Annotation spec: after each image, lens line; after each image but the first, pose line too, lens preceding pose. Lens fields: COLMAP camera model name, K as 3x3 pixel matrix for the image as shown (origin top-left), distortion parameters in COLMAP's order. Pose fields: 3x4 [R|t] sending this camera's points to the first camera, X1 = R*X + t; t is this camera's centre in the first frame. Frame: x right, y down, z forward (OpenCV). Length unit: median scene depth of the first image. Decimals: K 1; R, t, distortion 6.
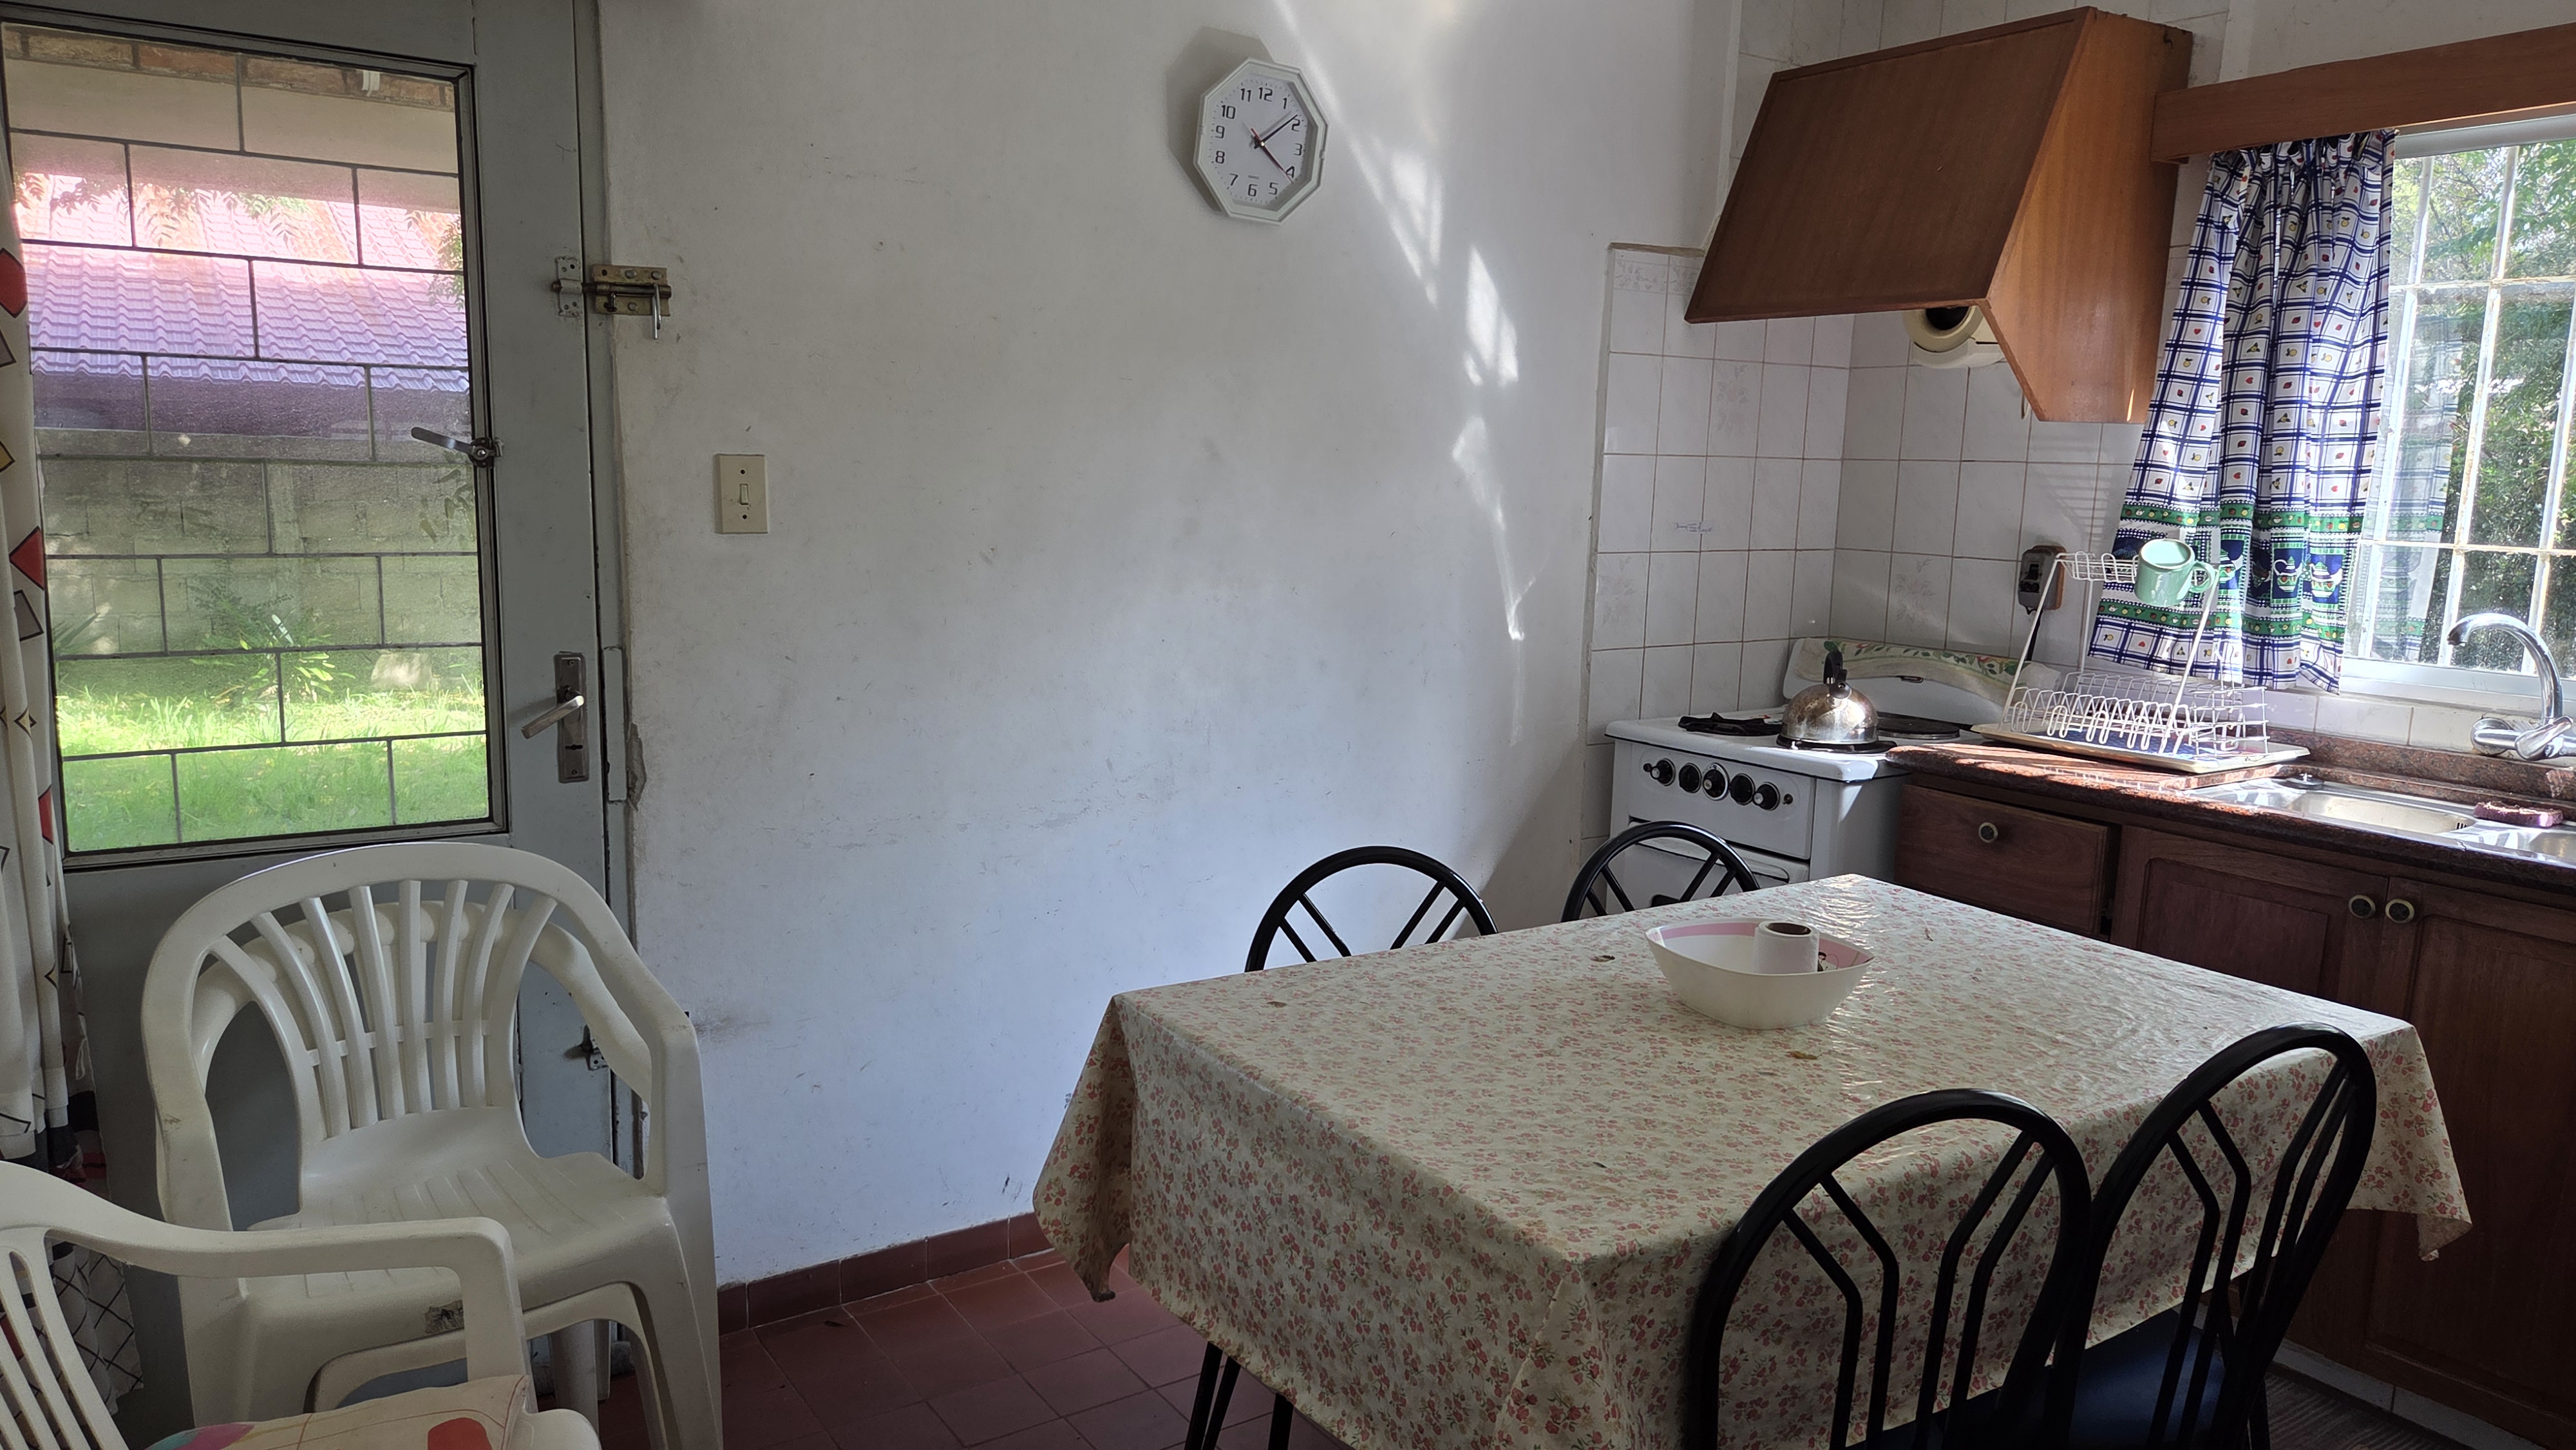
lens RADIAL K [[1699.0, 0, 1276.6], [0, 1699.0, 718.8], [0, 0, 1]] dist [0.047924, -0.008176]
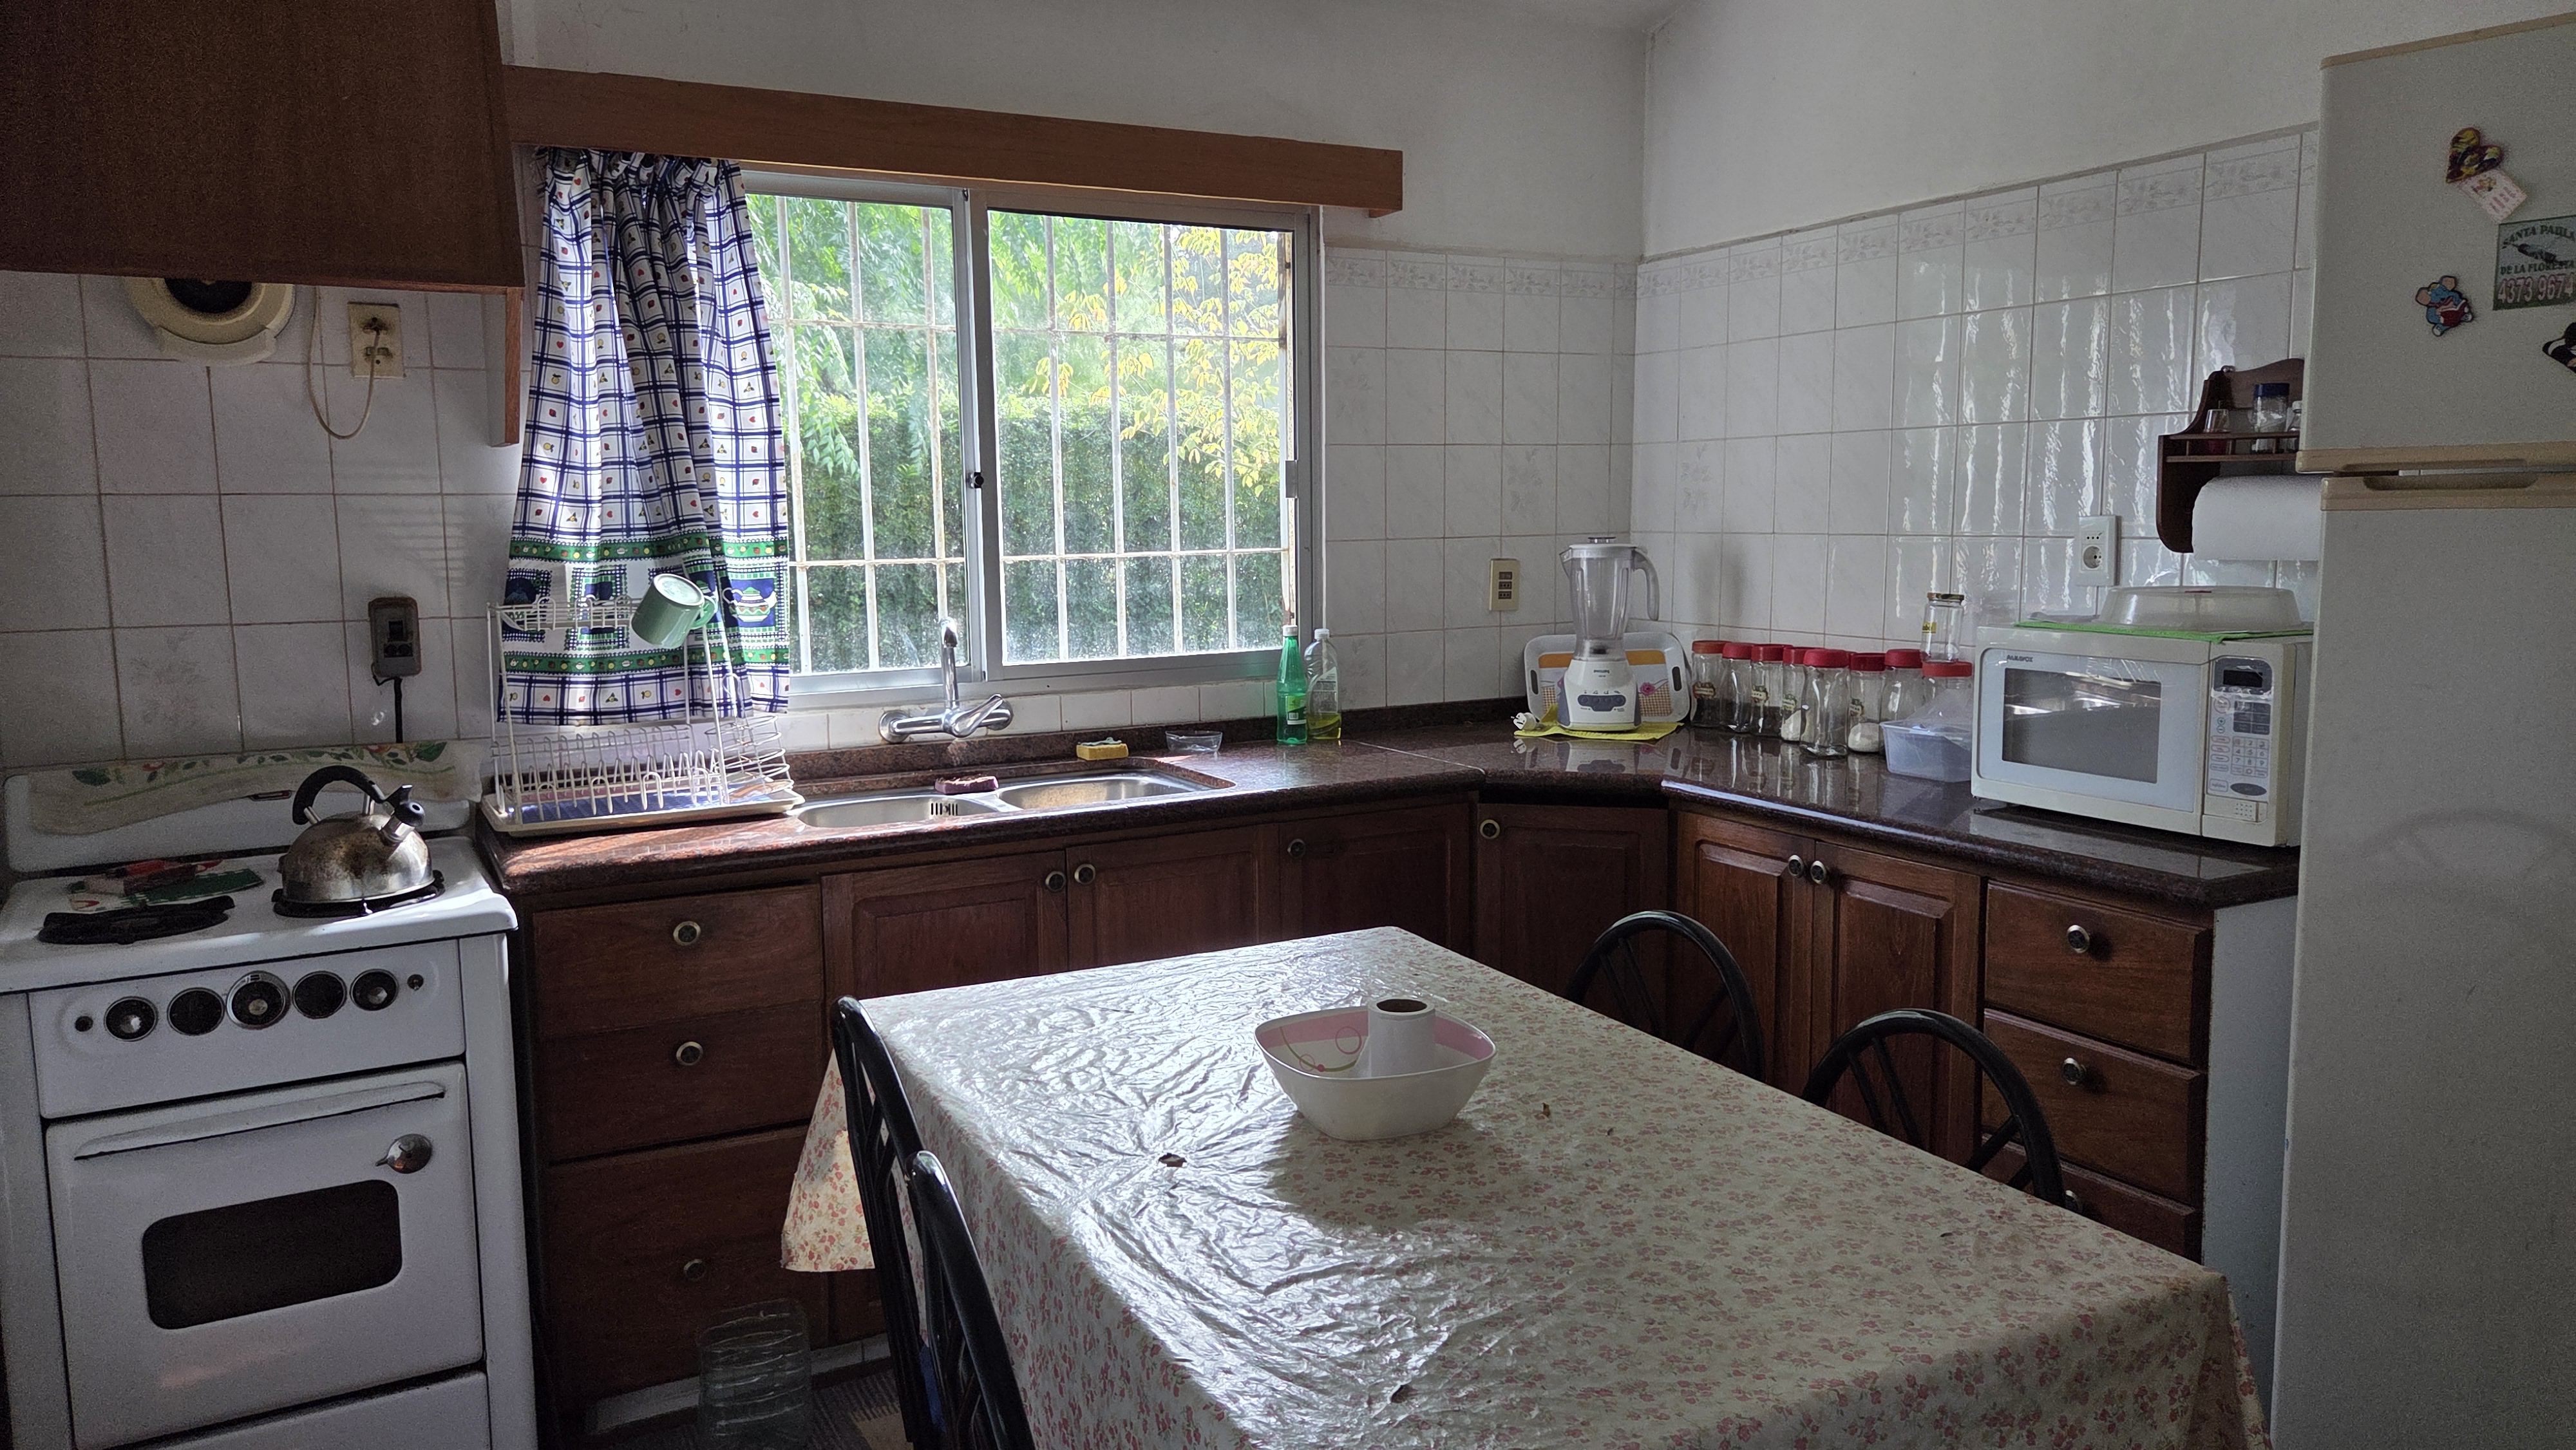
lens RADIAL K [[1699.0, 0, 1282.8], [0, 1699.0, 733.6], [0, 0, 1]] dist [0.047924, -0.008176]
pose [[0.110406, -0.162483, 0.980515, -0.327476], [0.168113, 0.975384, 0.142704, -0.090573], [-0.979566, 0.149082, 0.135003, 0.534471]]
